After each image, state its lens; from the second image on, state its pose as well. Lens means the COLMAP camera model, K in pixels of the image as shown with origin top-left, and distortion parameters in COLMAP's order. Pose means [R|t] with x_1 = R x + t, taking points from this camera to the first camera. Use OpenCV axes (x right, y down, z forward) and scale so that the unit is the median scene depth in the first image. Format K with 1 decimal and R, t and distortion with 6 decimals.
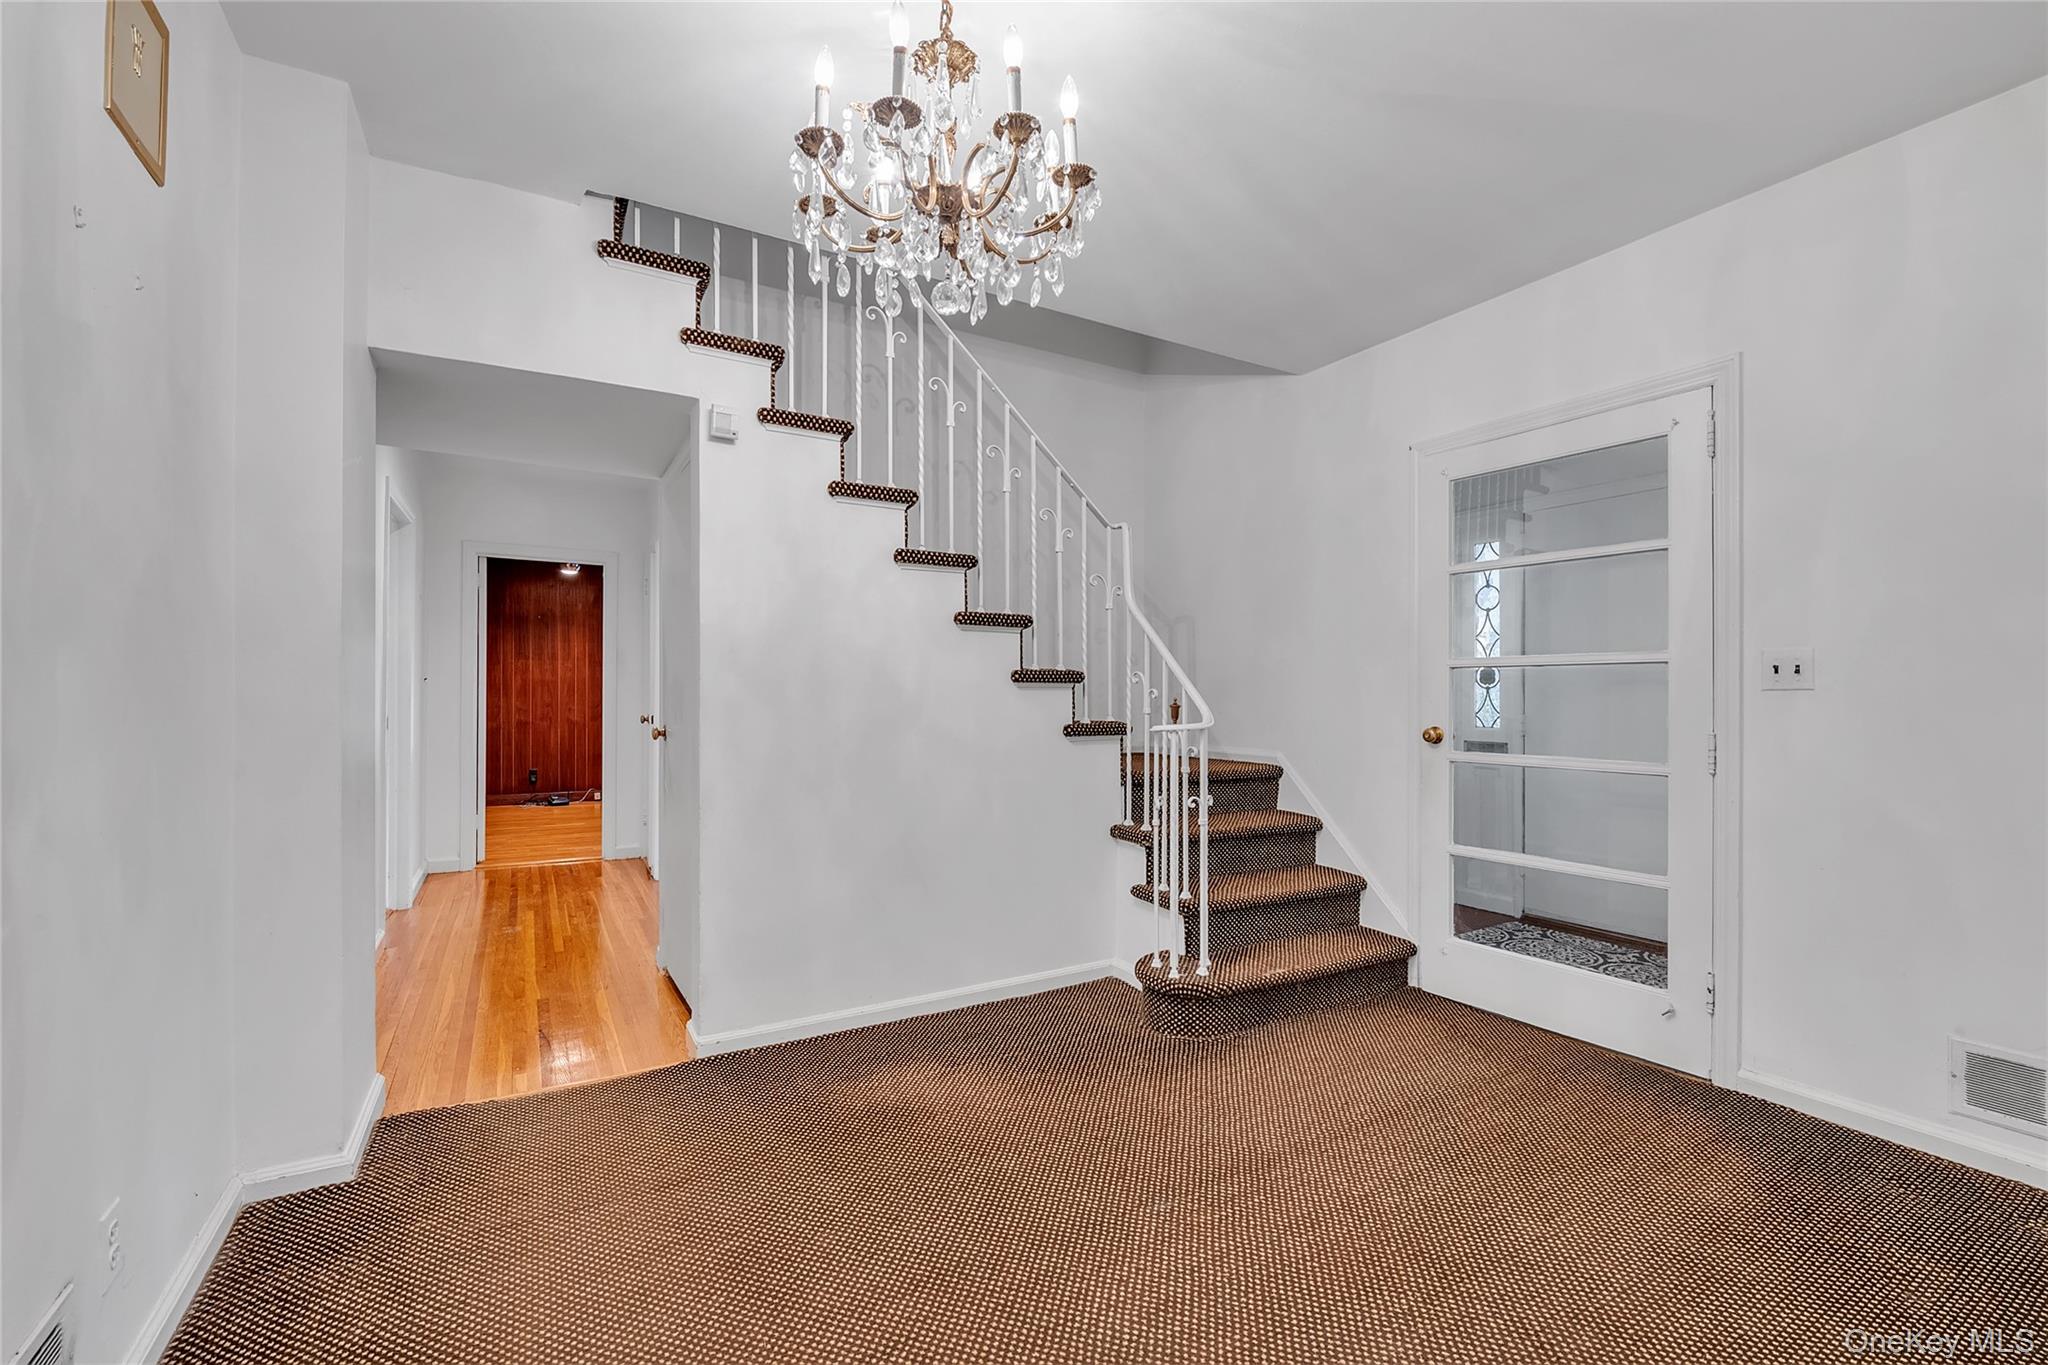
lens RADIAL K [[841.0, 0, 1025.1], [0, 841.0, 669.6], [0, 0, 1]] dist [-0.005011, -0.000285]
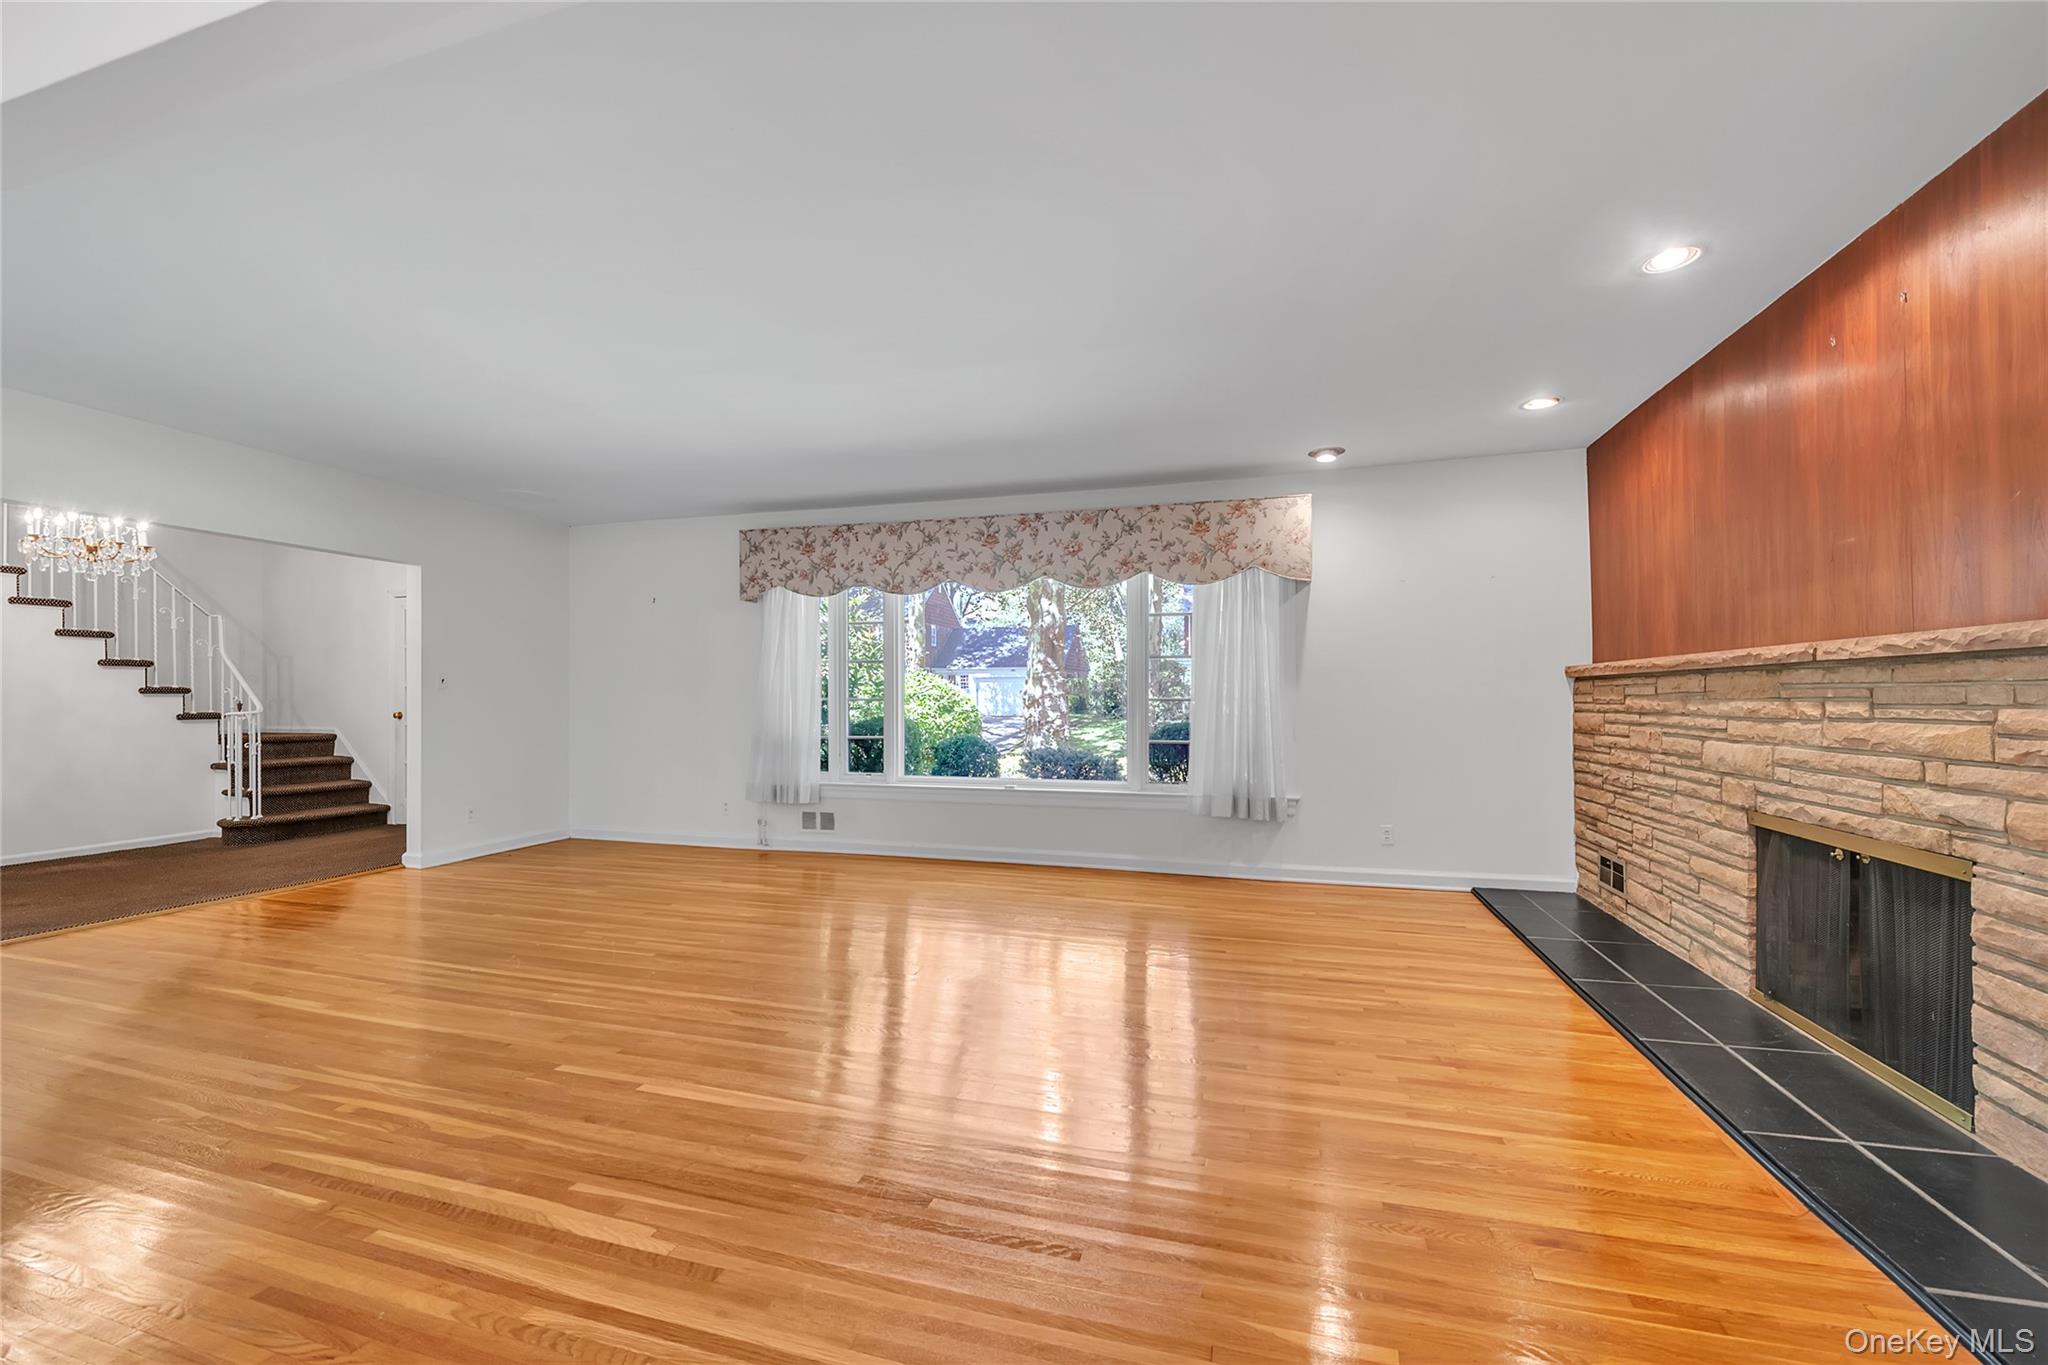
lens RADIAL K [[841.0, 0, 1015.5], [0, 841.0, 681.9], [0, 0, 1]] dist [-0.005011, -0.000285]
pose [[0.734508, 0.002902, 0.678594, 0.162319], [-0.010580, 0.999918, 0.007175, -0.048376], [-0.678517, -0.012450, 0.734479, -1.852033]]
